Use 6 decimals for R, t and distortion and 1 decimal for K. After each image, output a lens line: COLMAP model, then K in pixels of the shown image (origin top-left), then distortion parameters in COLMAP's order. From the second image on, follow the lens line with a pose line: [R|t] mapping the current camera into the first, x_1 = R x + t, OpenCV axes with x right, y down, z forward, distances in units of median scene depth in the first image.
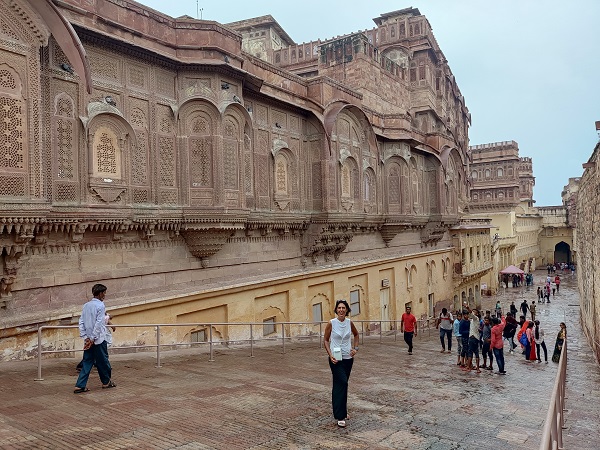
lens RADIAL K [[437.0, 0, 304.4], [0, 437.0, 224.0], [0, 0, 1]] dist [0.041426, -0.037012]
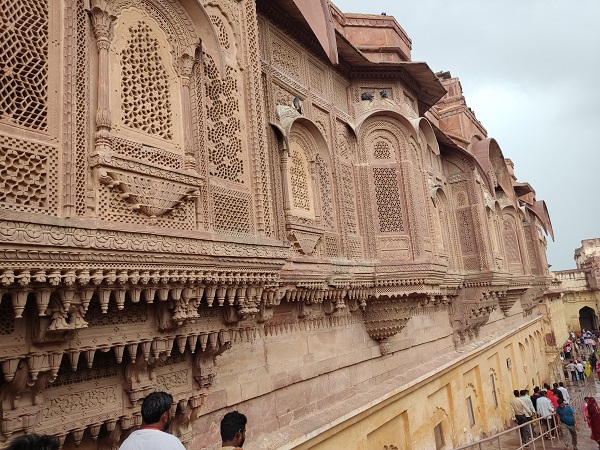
lens RADIAL K [[437.0, 0, 297.7], [0, 437.0, 222.6], [0, 0, 1]] dist [0.041426, -0.037012]
pose [[0.998445, -0.055738, 0.000814, -0.384346], [0.054958, 0.981819, -0.181688, 0.015477], [0.009328, 0.181450, 0.983356, 0.318210]]
